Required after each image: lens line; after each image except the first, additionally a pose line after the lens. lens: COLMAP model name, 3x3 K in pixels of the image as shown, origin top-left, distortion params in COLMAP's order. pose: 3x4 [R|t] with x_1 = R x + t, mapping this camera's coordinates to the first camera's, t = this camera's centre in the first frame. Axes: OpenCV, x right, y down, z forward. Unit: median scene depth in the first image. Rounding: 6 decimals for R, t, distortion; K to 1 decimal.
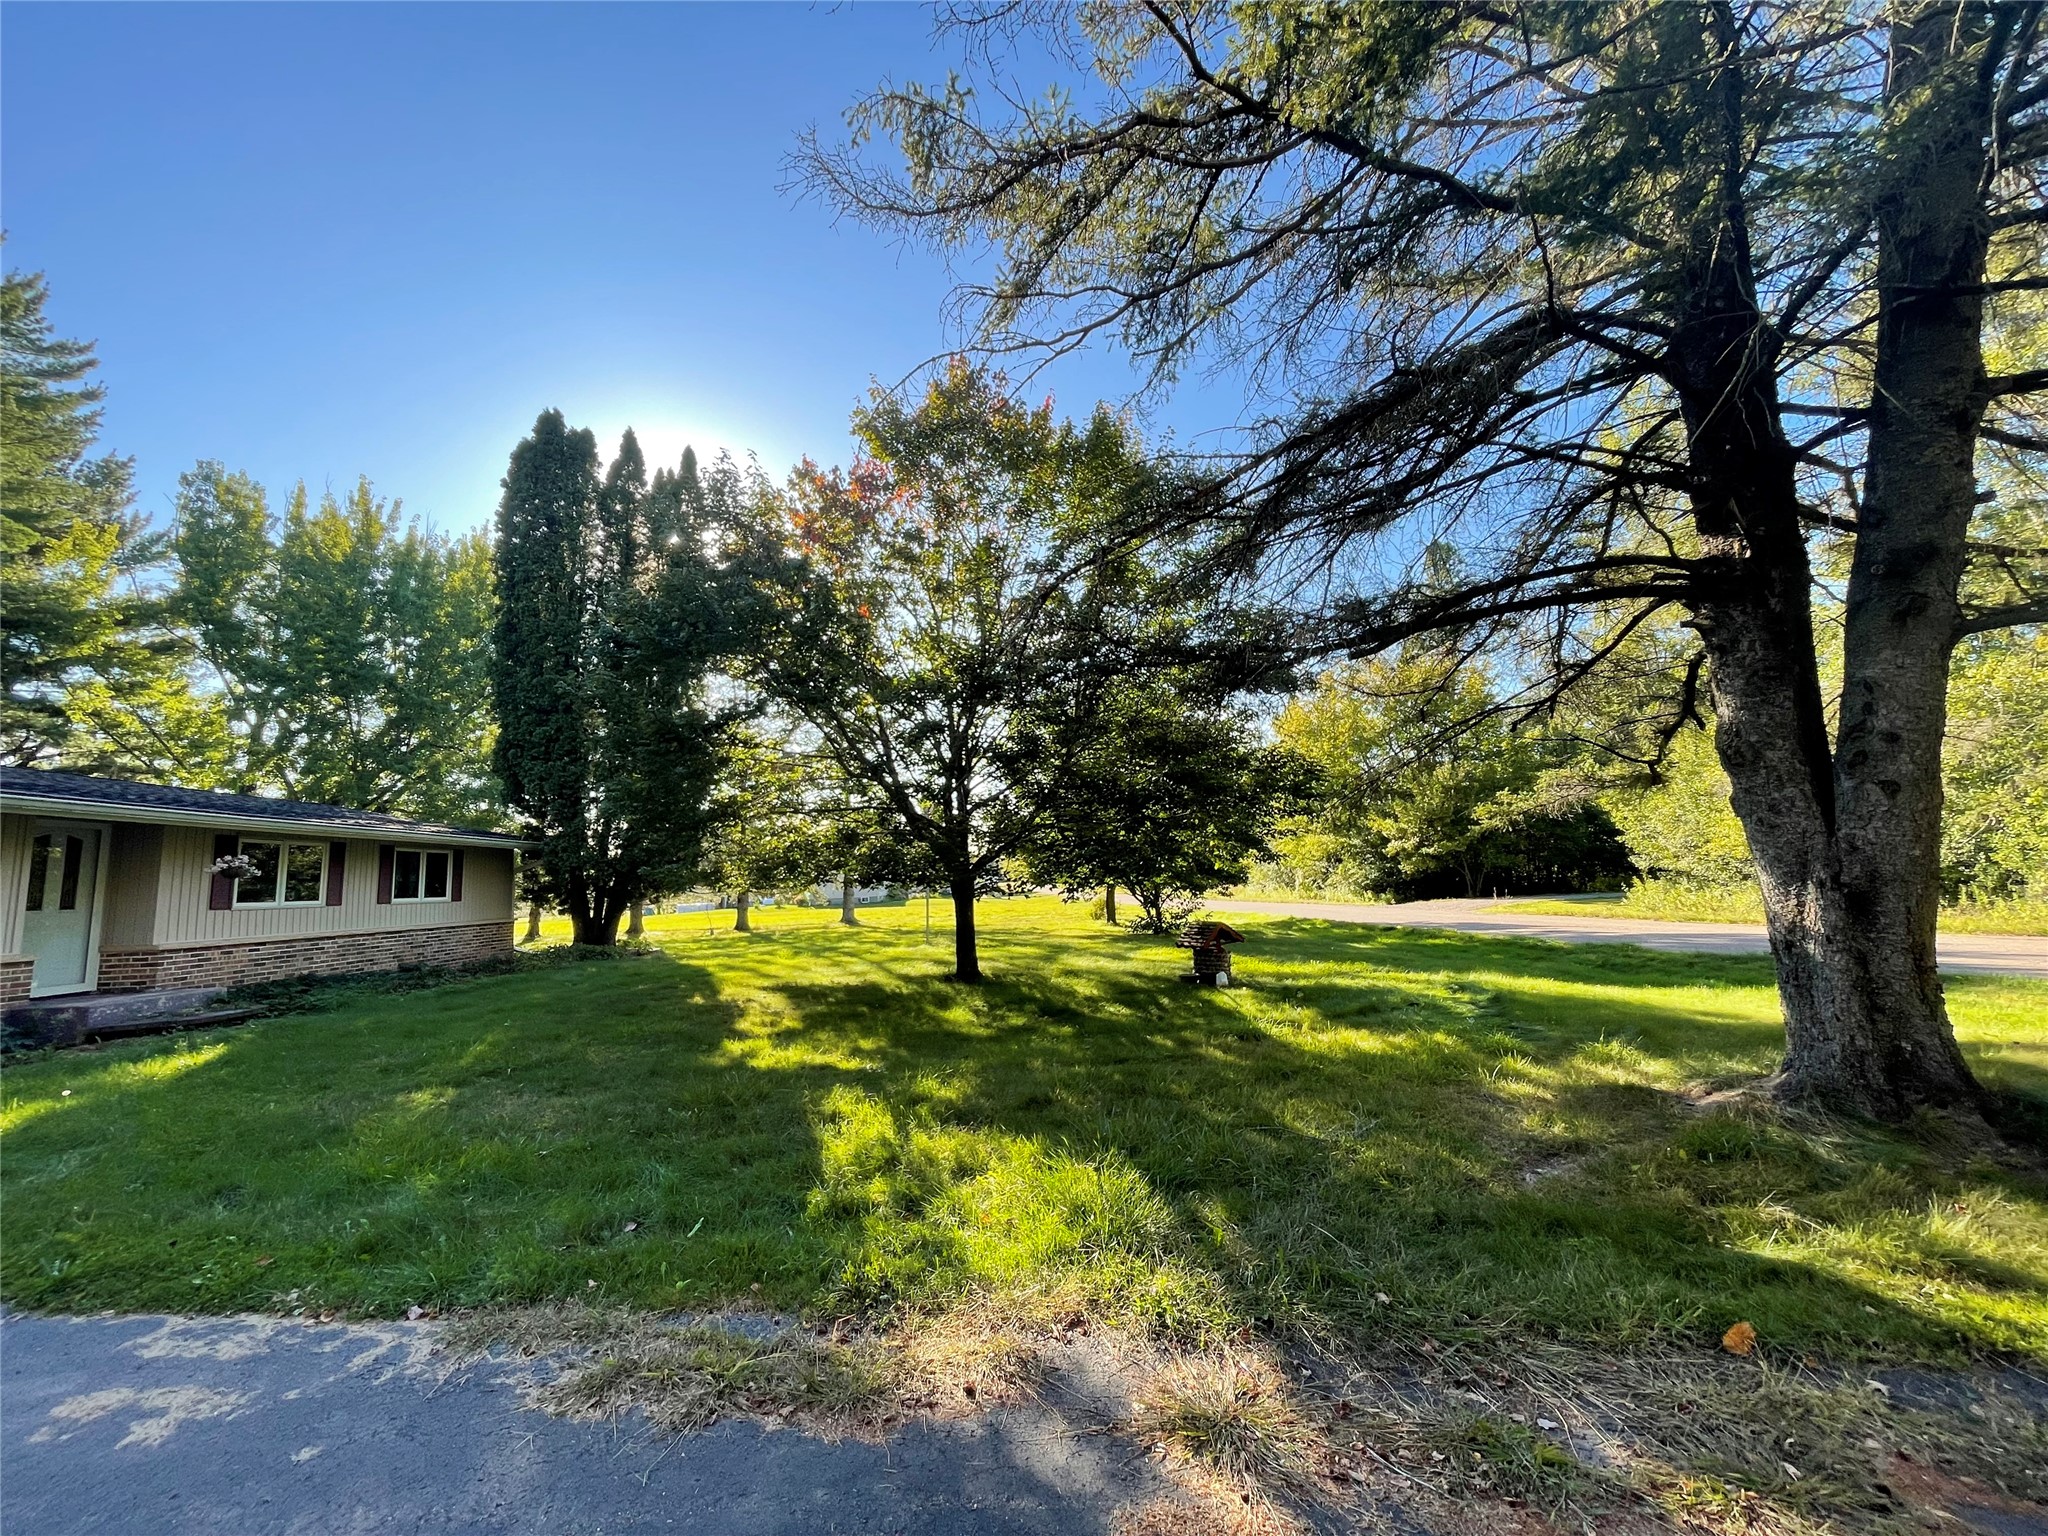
lens RADIAL K [[838.0, 0, 1024.0], [0, 838.0, 768.0], [0, 0, 1]] dist [-0.001002, -0.000130]
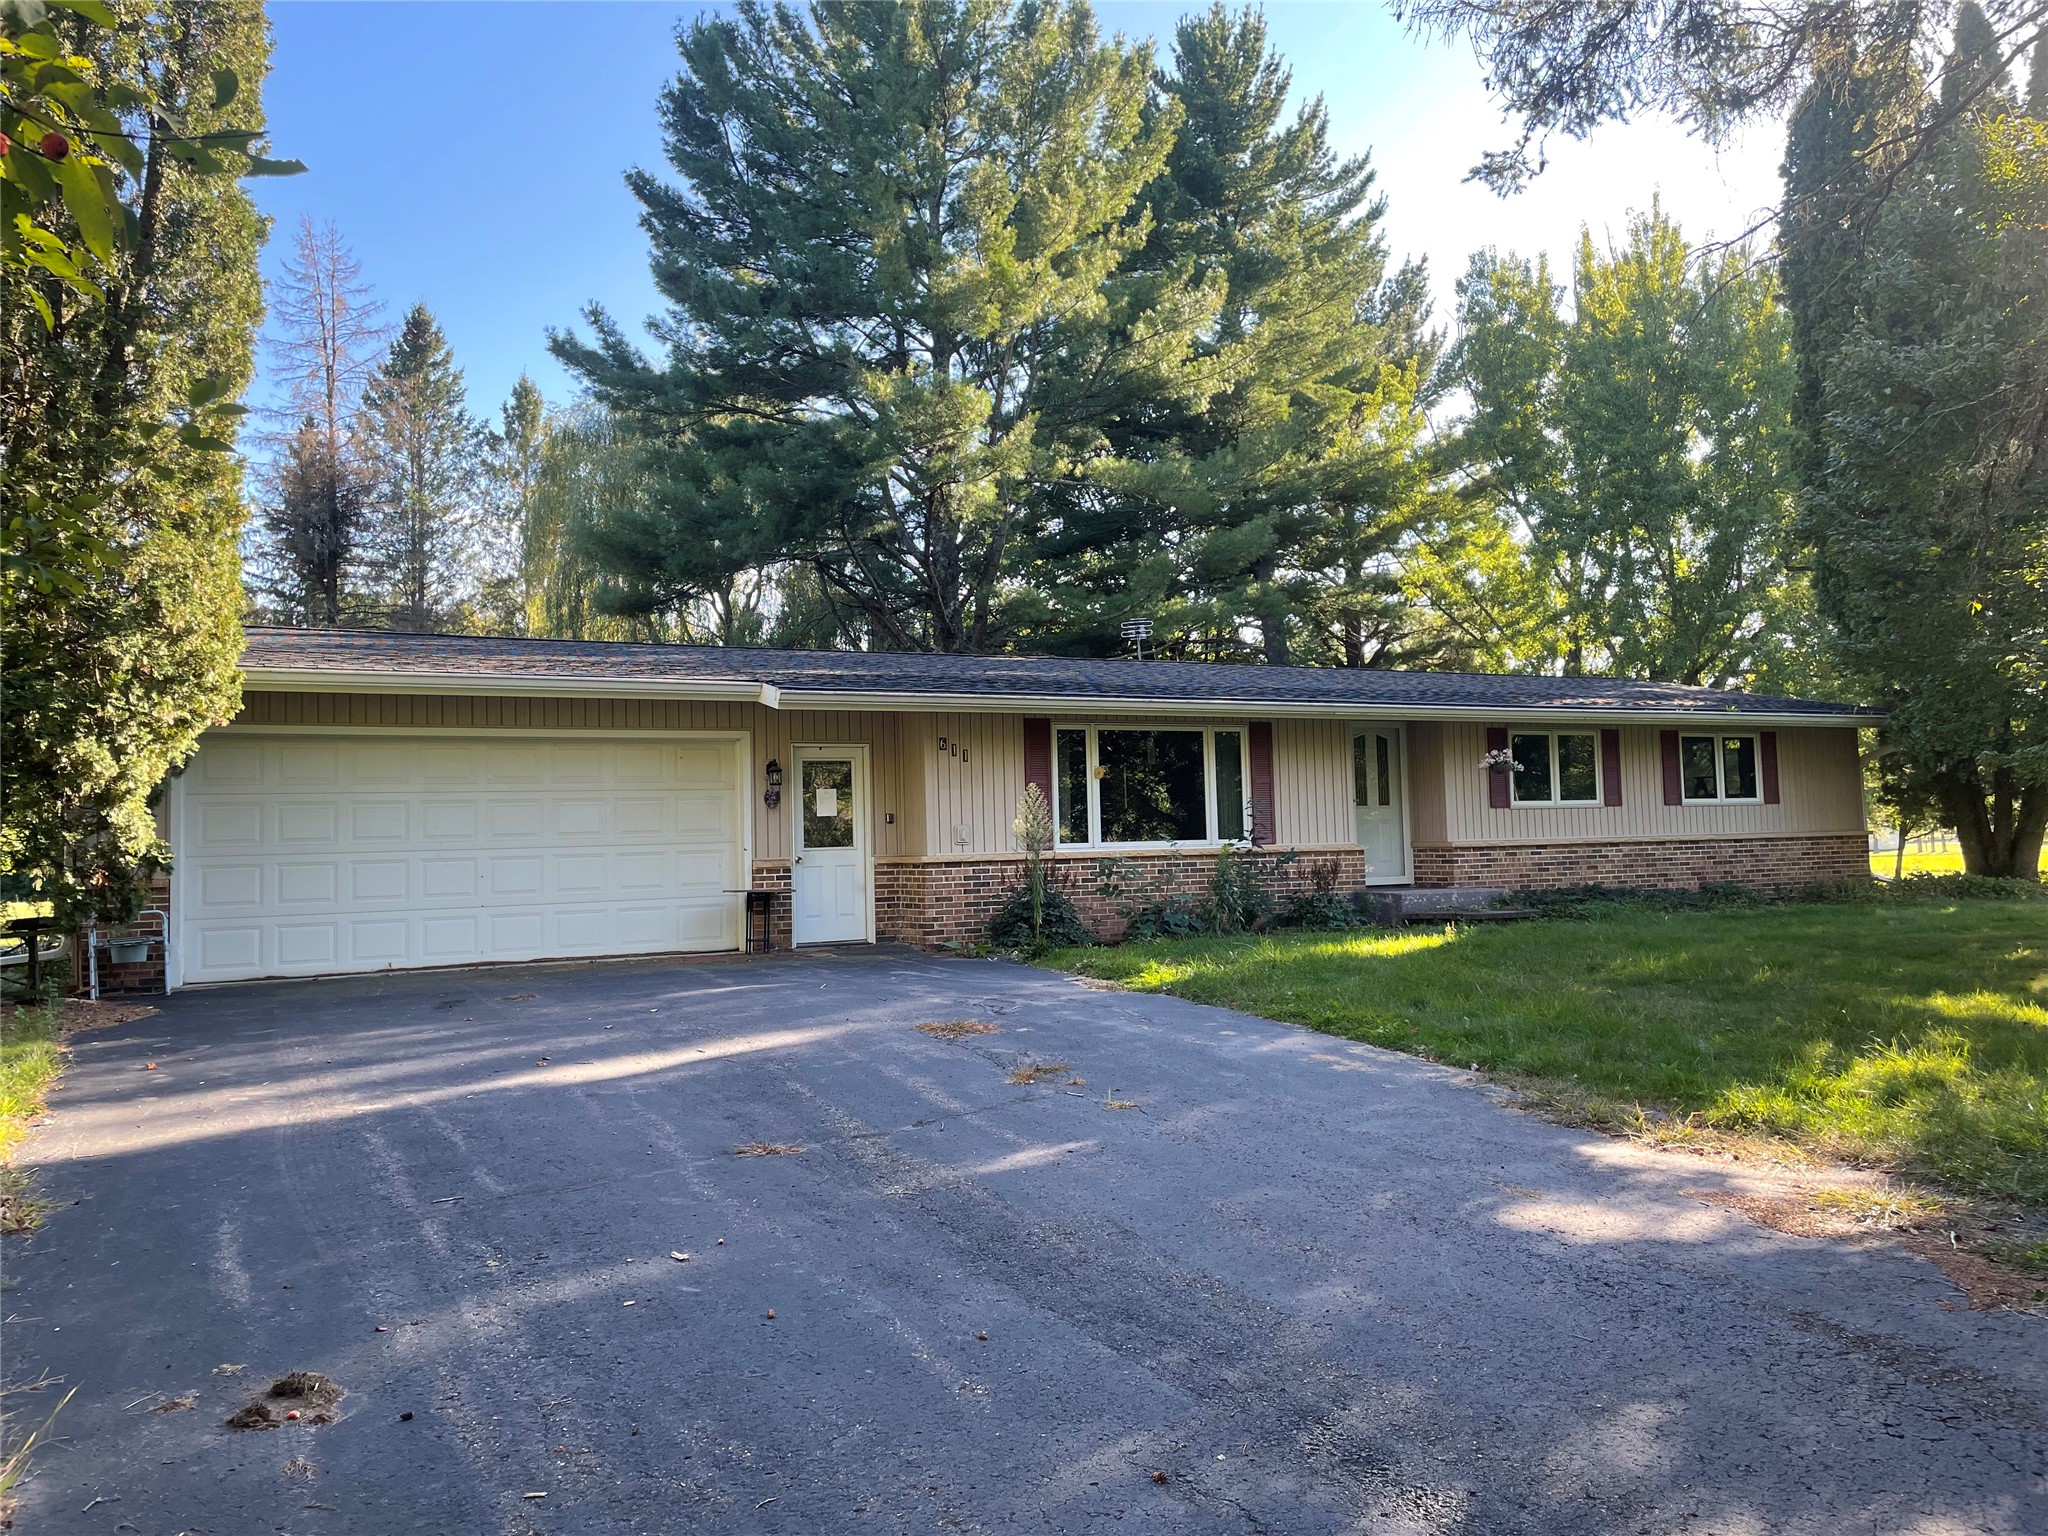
lens RADIAL K [[1551.9, 0, 1024.0], [0, 1551.9, 768.0], [0, 0, 1]] dist [-0.000282, -0.001273]
pose [[0.438558, -0.013200, -0.898606, 0.201525], [0.128420, 0.990552, 0.048124, -0.013874], [0.889480, -0.136504, 0.436110, -0.120208]]
